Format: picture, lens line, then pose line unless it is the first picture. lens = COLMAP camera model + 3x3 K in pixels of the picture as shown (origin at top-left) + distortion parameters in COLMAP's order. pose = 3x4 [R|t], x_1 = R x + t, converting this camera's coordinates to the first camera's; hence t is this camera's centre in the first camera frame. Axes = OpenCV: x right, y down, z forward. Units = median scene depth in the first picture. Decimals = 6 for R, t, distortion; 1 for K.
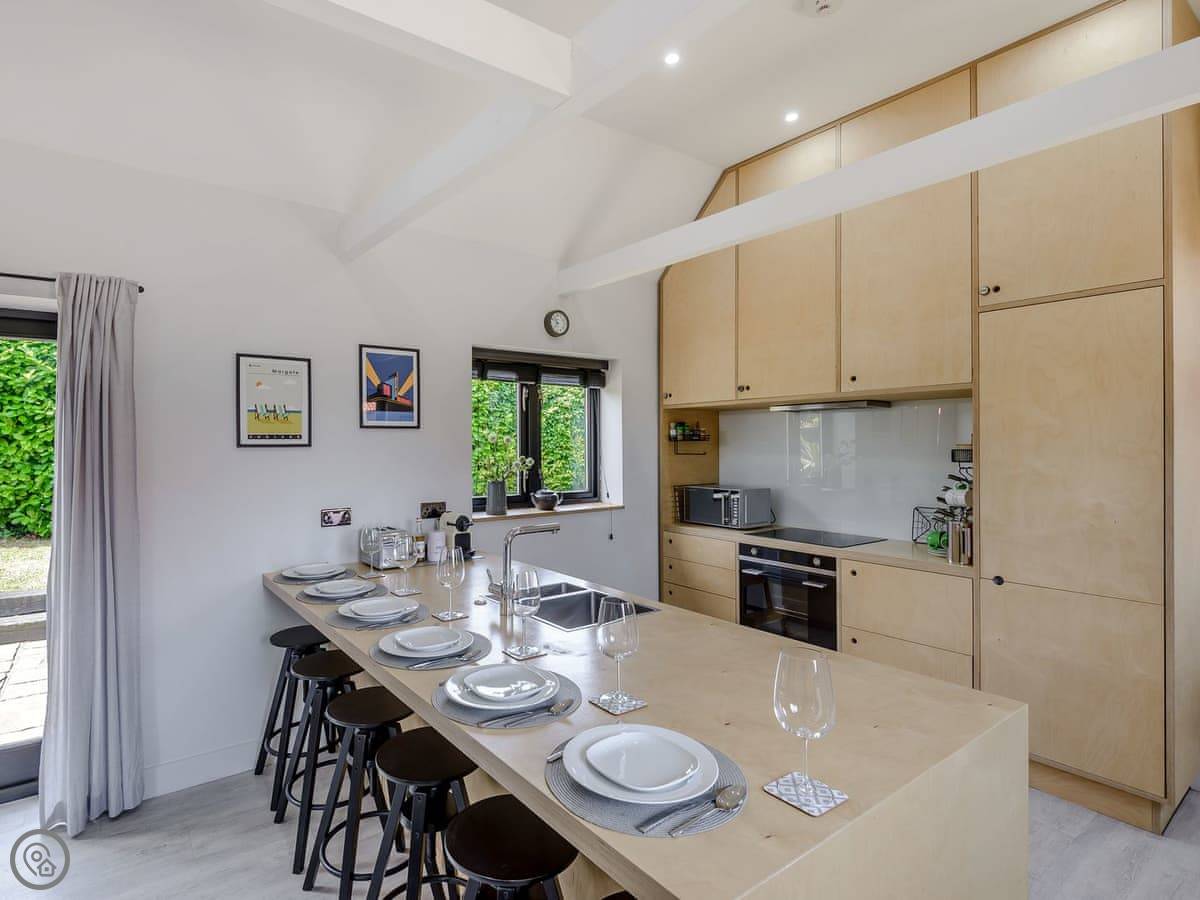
lens RADIAL K [[618.1, 0, 530.9], [0, 618.1, 442.3], [0, 0, 1]] dist [0.023250, -0.006287]
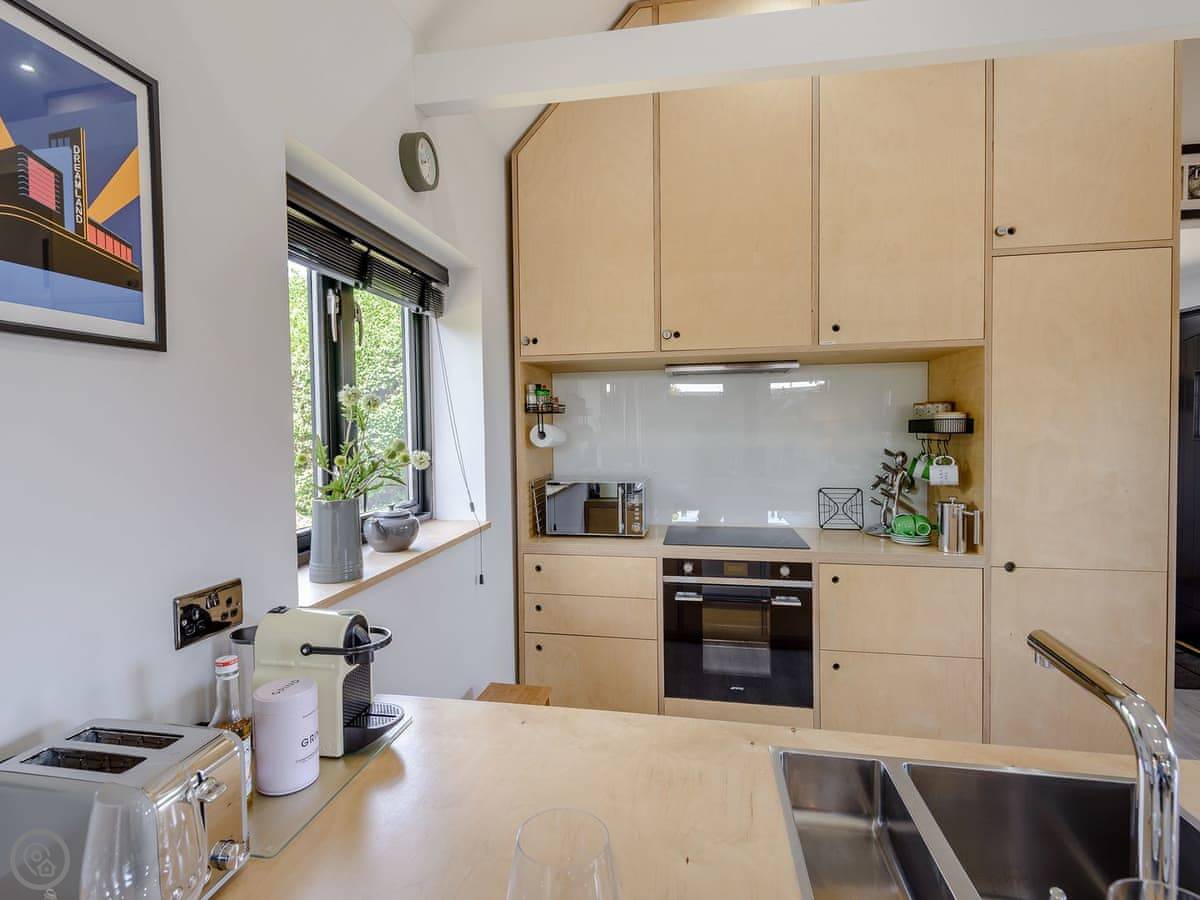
lens RADIAL K [[632.2, 0, 577.5], [0, 632.2, 445.5], [0, 0, 1]] dist [0.023851, -0.016171]
pose [[0.725331, -0.027122, 0.687865, -0.250245], [0.007335, 0.999471, 0.031673, 0.015047], [-0.688361, -0.017928, 0.725147, 0.643779]]
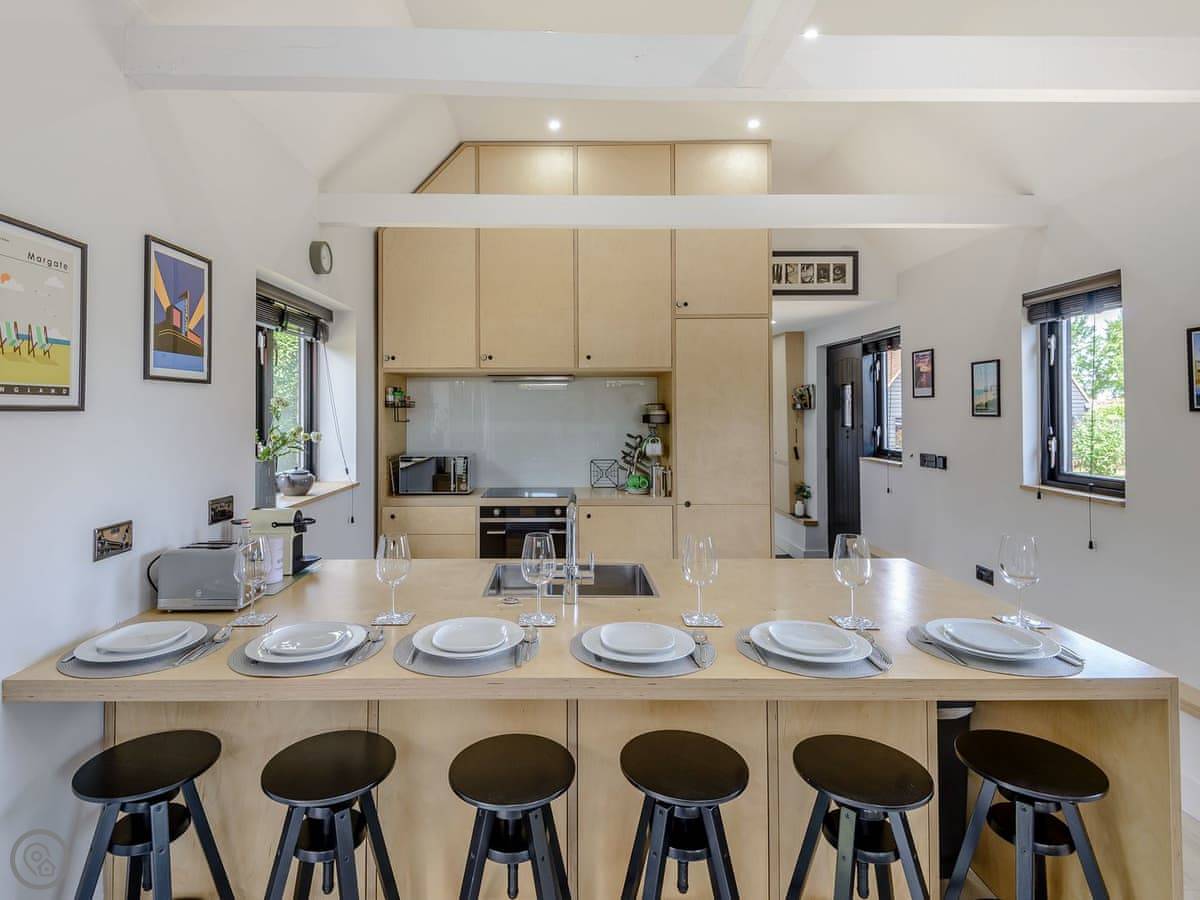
lens RADIAL K [[632.2, 0, 576.8], [0, 632.2, 403.4], [0, 0, 1]] dist [0.023851, -0.016171]
pose [[0.564705, 0.013716, 0.825179, -0.514020], [-0.001547, 0.999878, -0.015562, 0.007959], [-0.825291, 0.007511, 0.564657, 0.315318]]
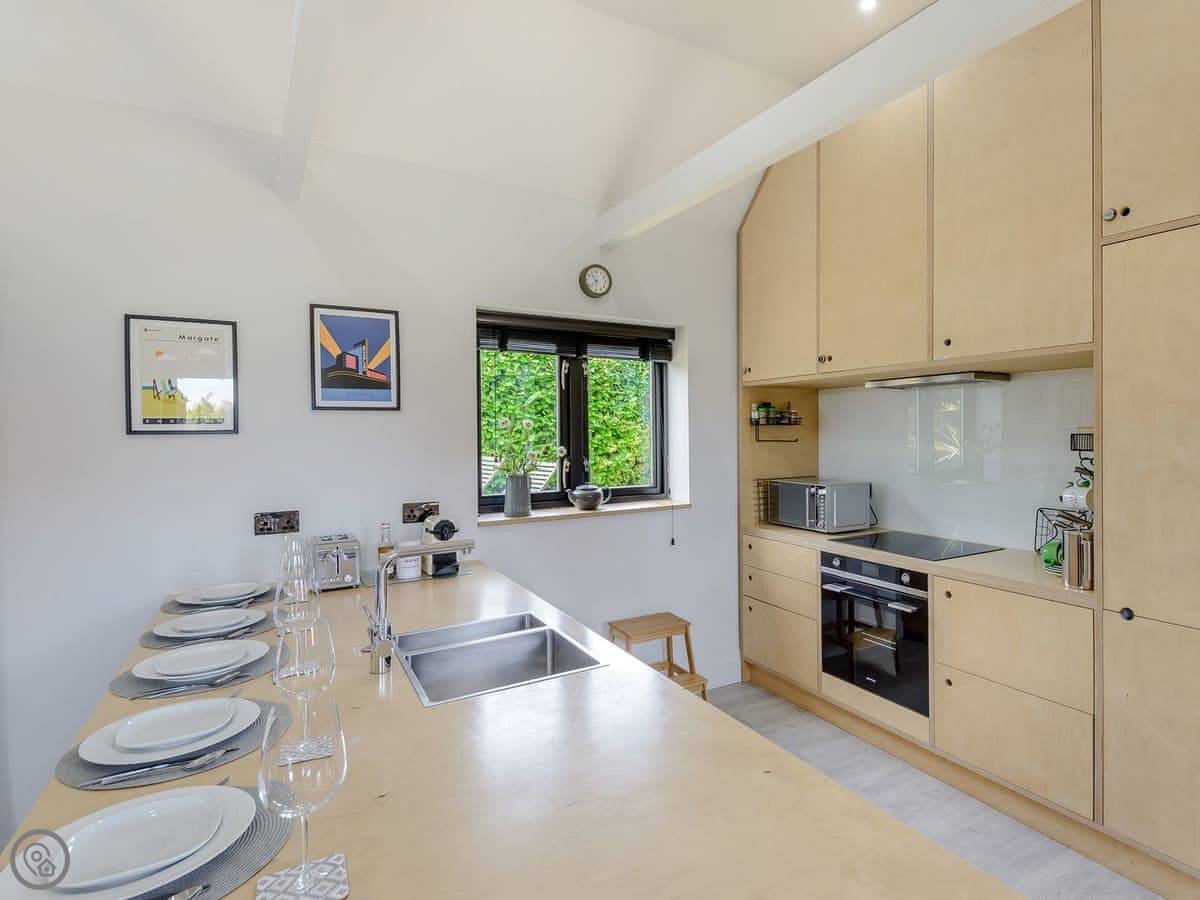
lens RADIAL K [[632.2, 0, 676.9], [0, 632.2, 436.8], [0, 0, 1]] dist [0.023851, -0.016171]
pose [[0.998724, -0.003393, -0.050384, 0.221328], [0.004002, 0.999920, 0.011974, 0.003618], [0.050339, -0.012160, 0.998658, 0.198317]]
